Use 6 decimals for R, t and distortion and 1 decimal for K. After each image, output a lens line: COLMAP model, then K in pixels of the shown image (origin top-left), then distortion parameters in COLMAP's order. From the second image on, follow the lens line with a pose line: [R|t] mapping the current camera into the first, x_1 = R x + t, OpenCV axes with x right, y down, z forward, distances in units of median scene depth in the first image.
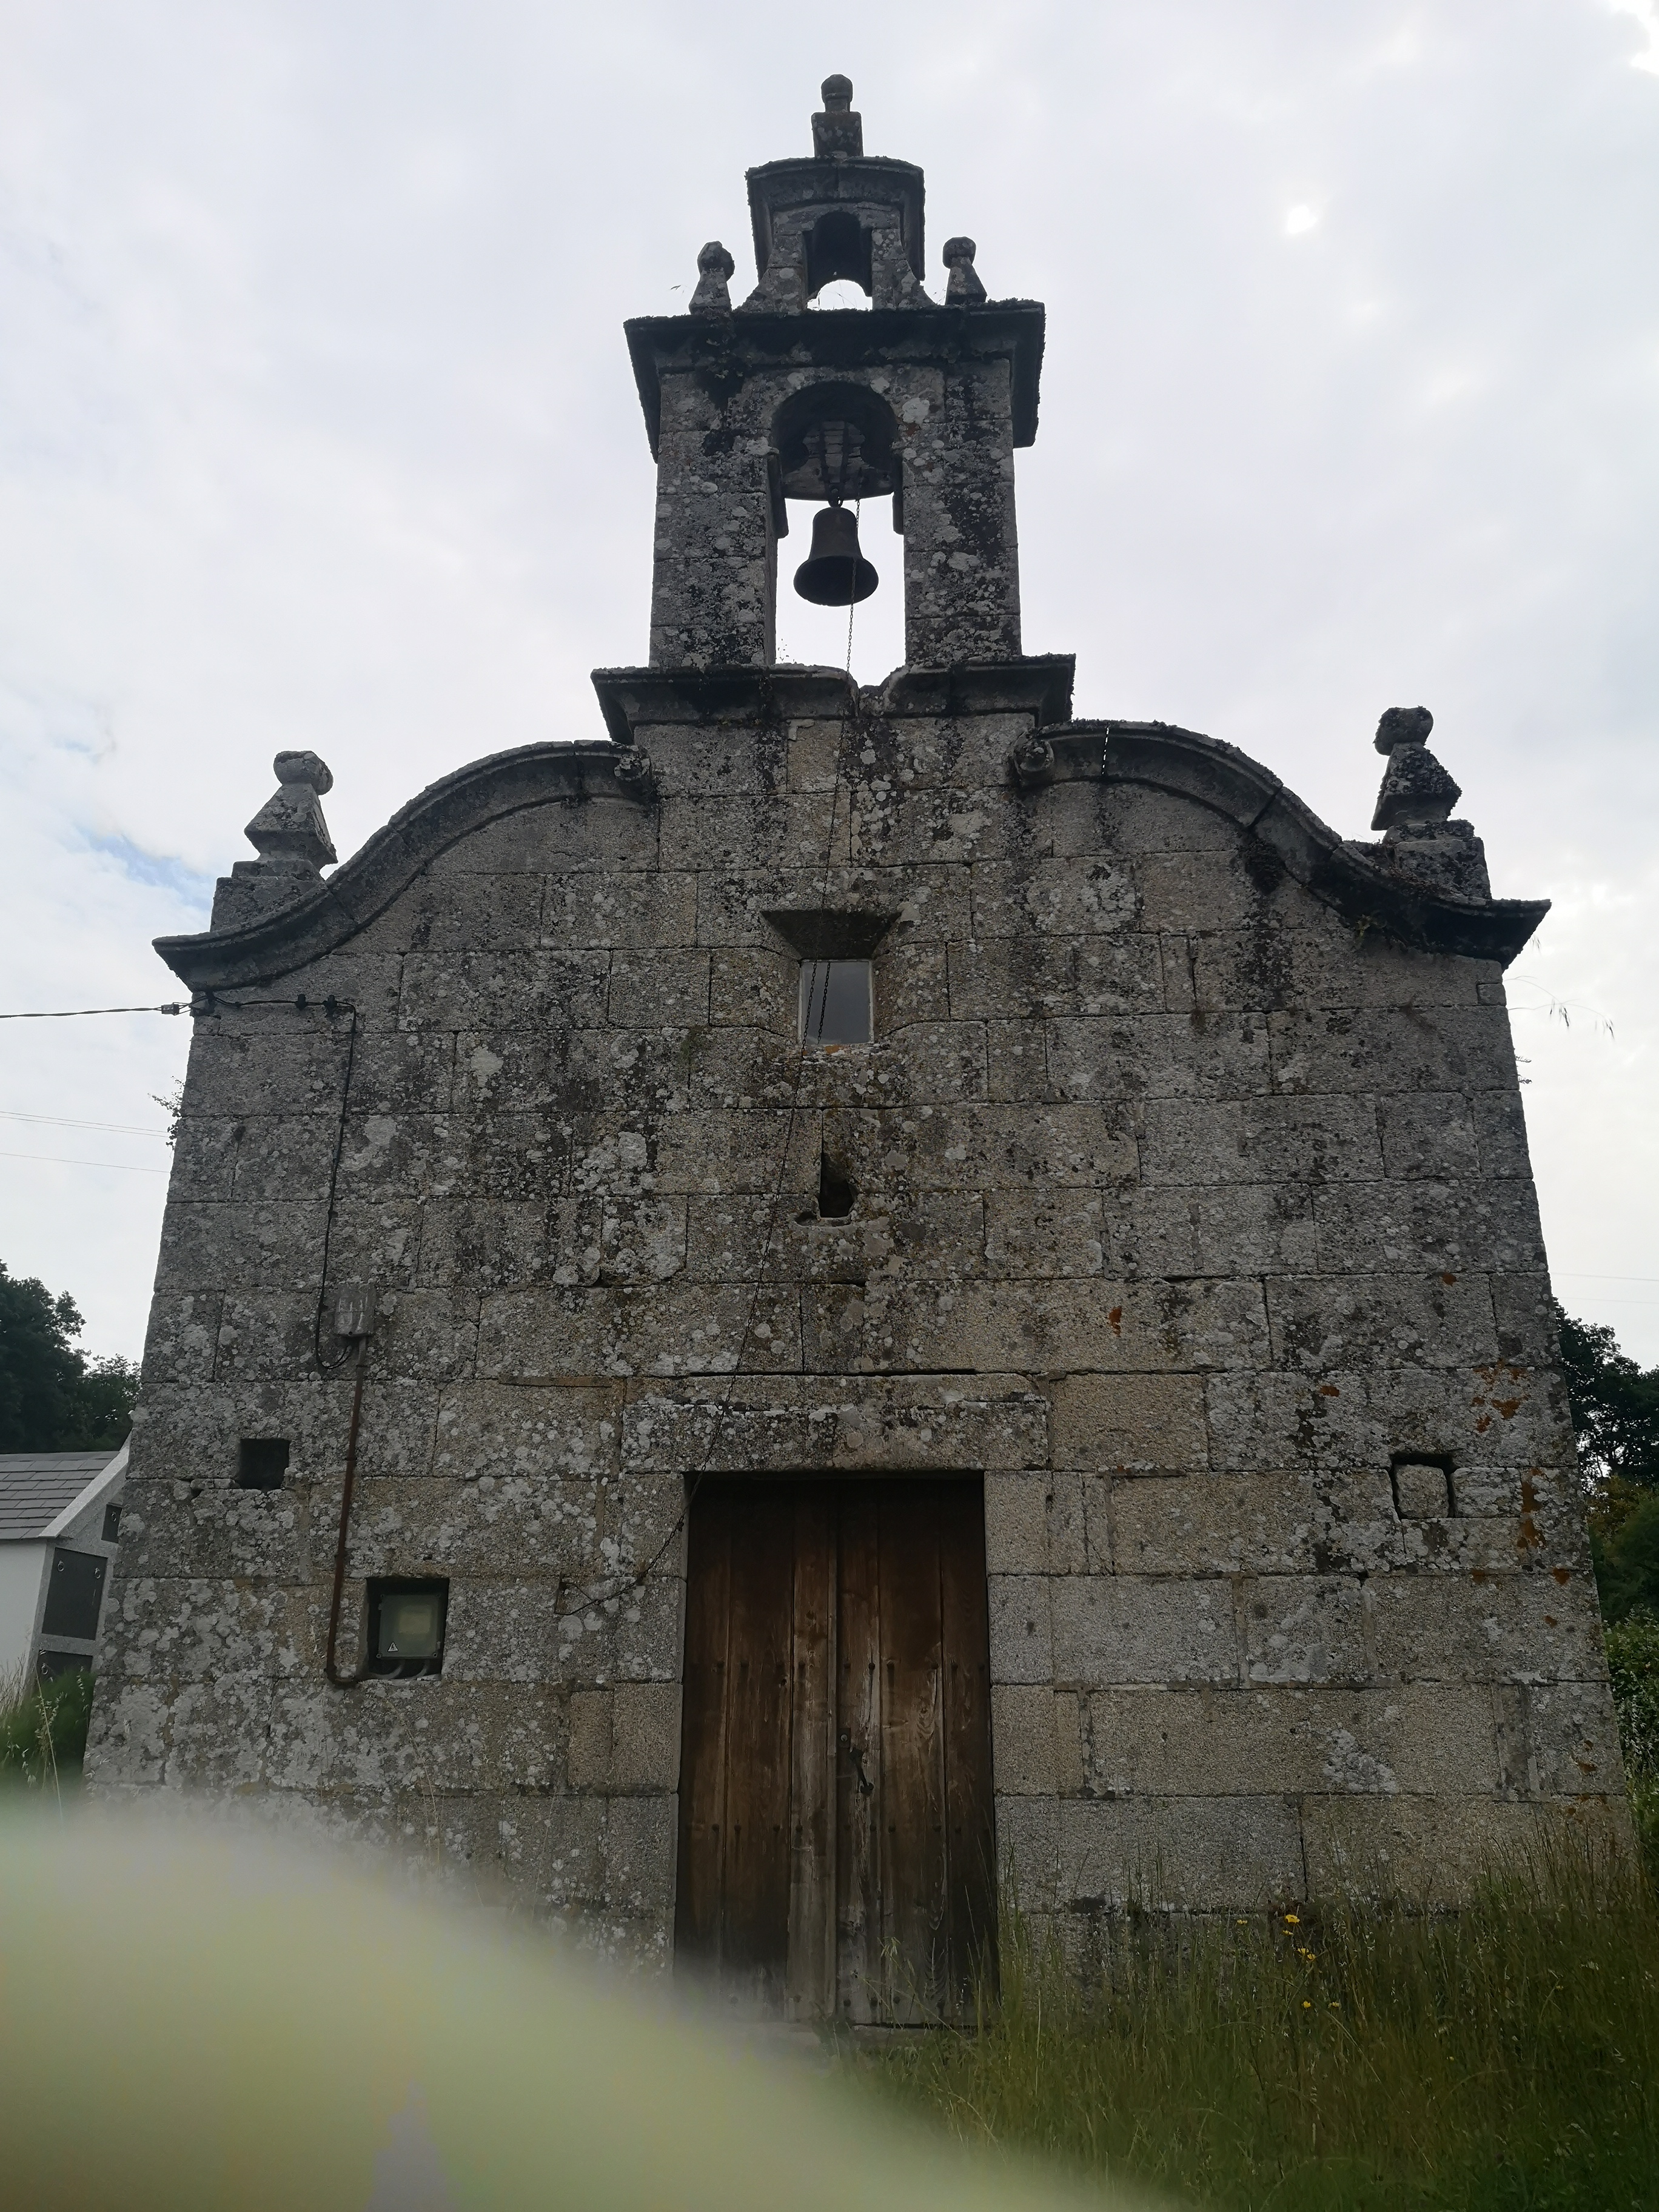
lens RADIAL K [[1738.0, 0, 829.5], [0, 1738.0, 1106.0], [0, 0, 1]] dist [0.090473, -0.235670]
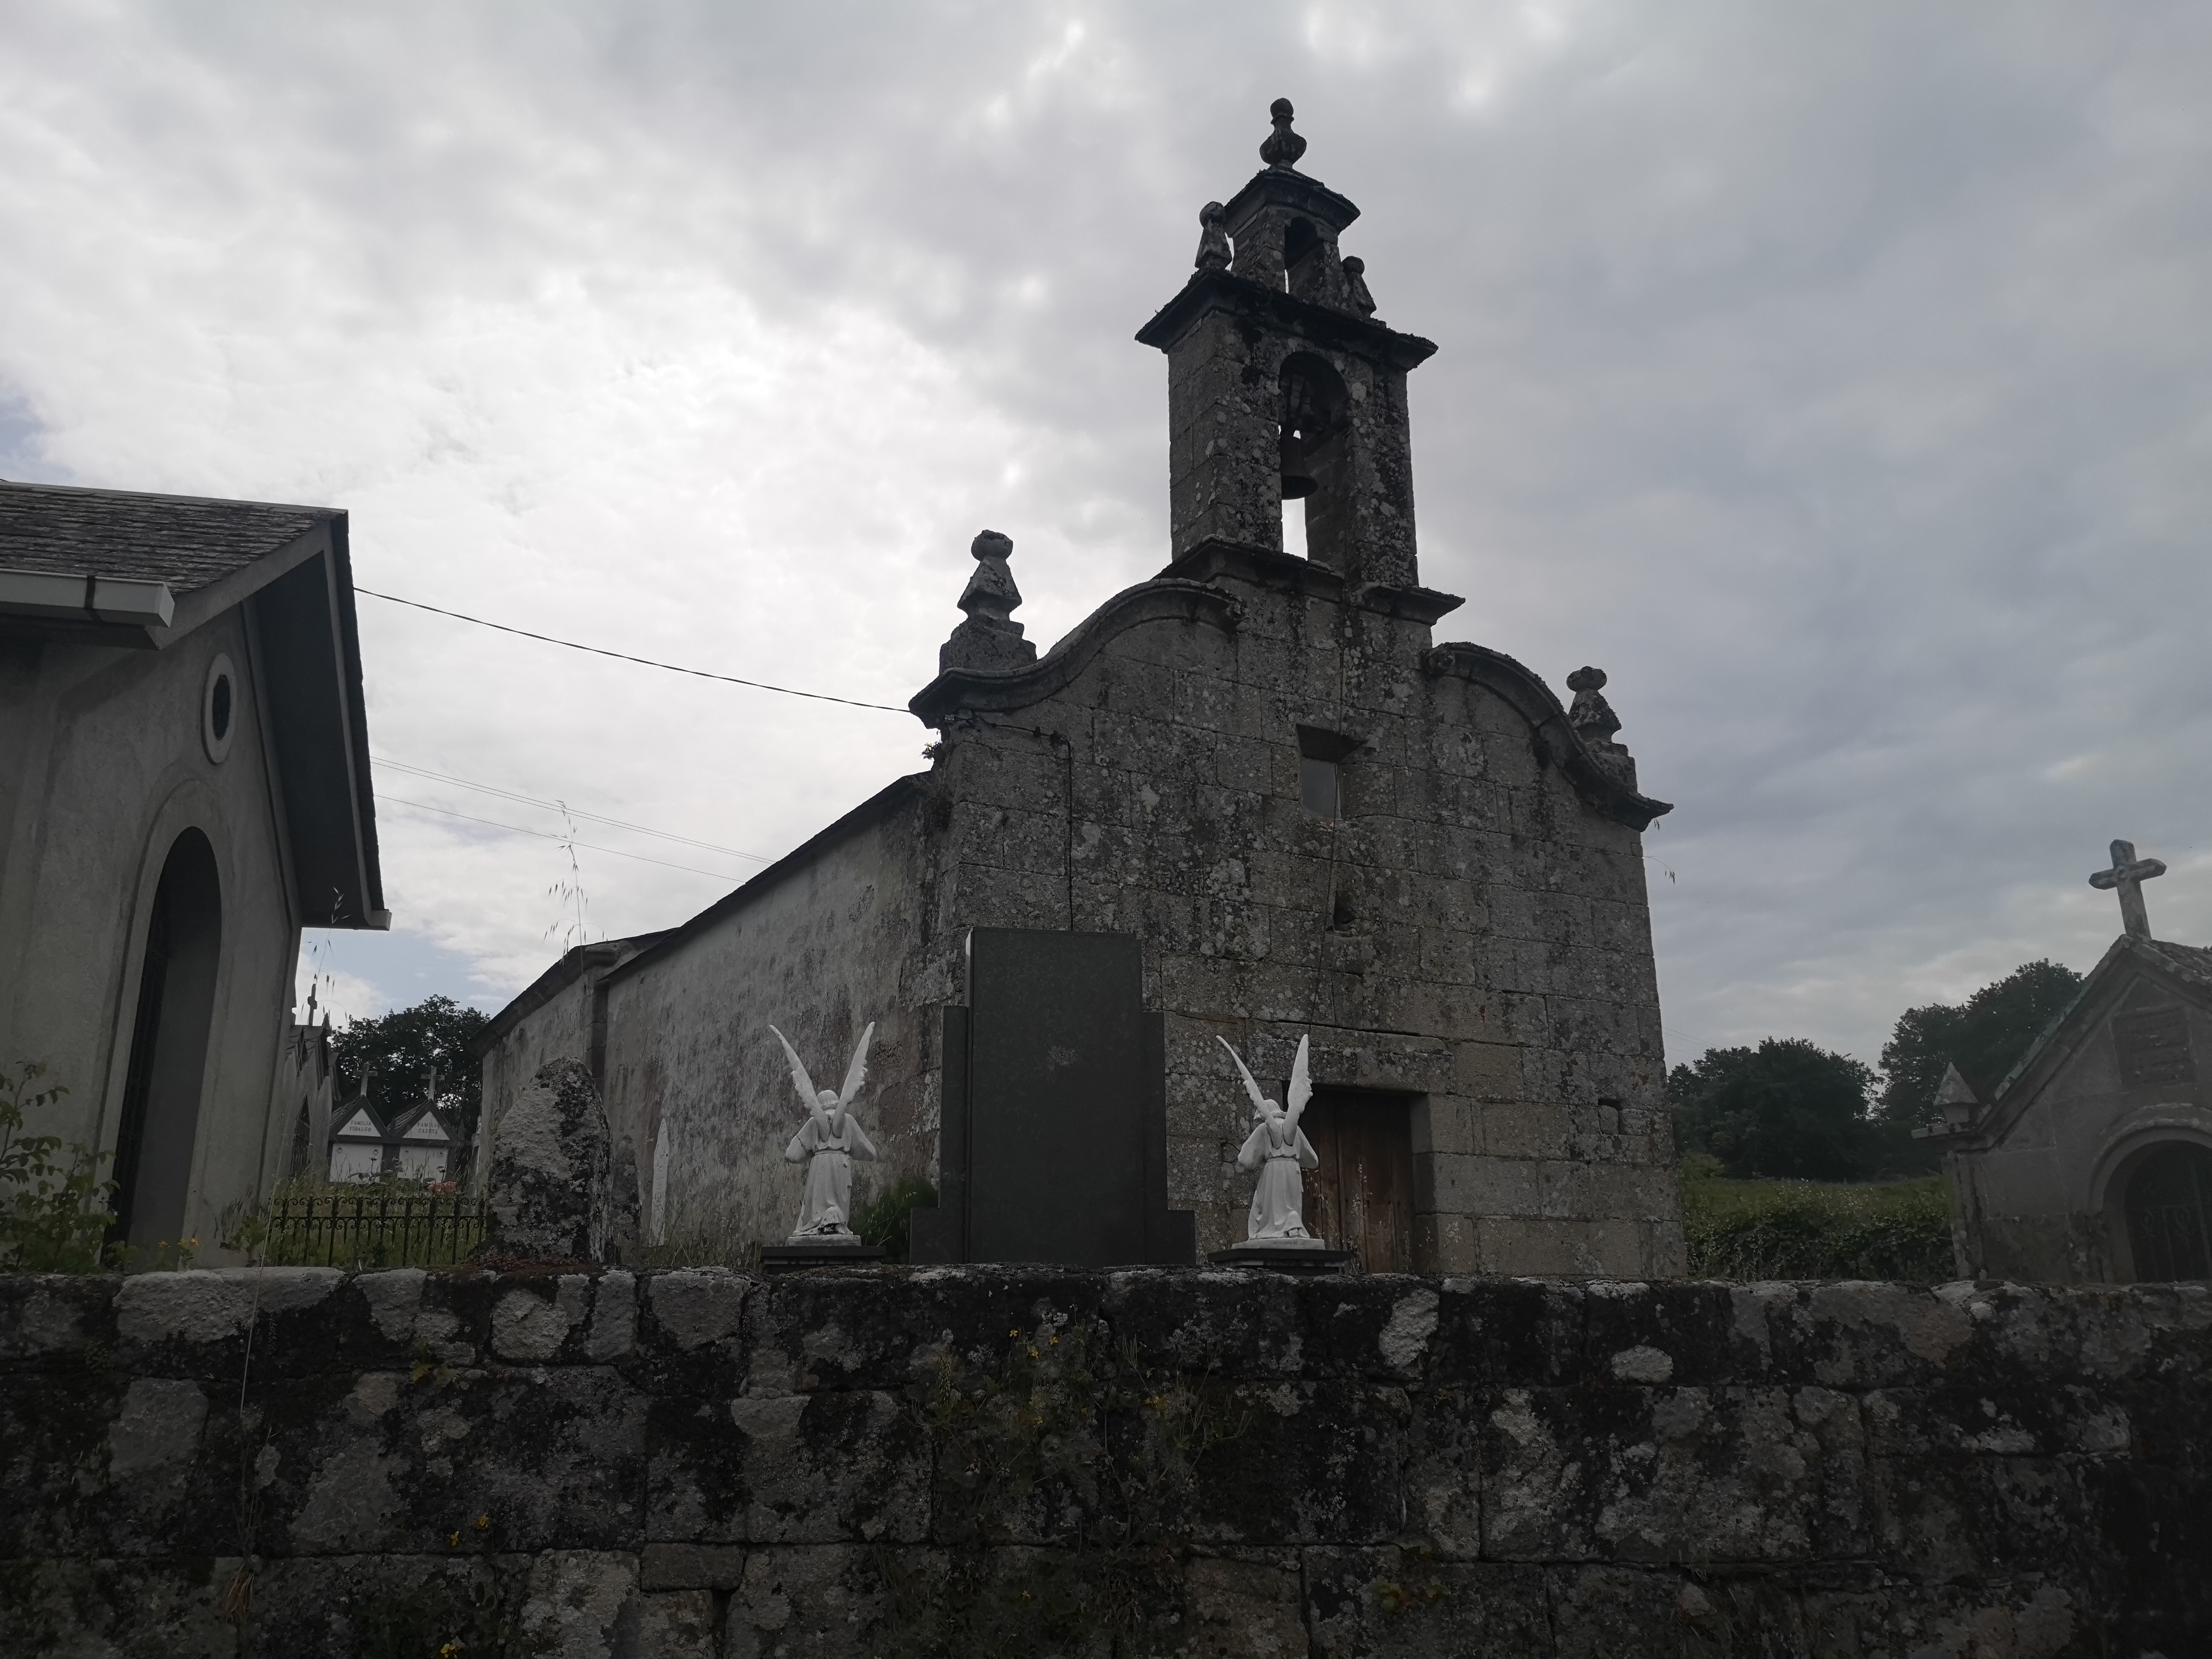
lens RADIAL K [[1738.0, 0, 1106.0], [0, 1738.0, 829.5], [0, 0, 1]] dist [0.090473, -0.235670]
pose [[0.840640, 0.145590, 0.521659, -1.018297], [-0.183755, 0.982729, 0.021846, -0.023436], [-0.509469, -0.114222, 0.852874, -0.253295]]
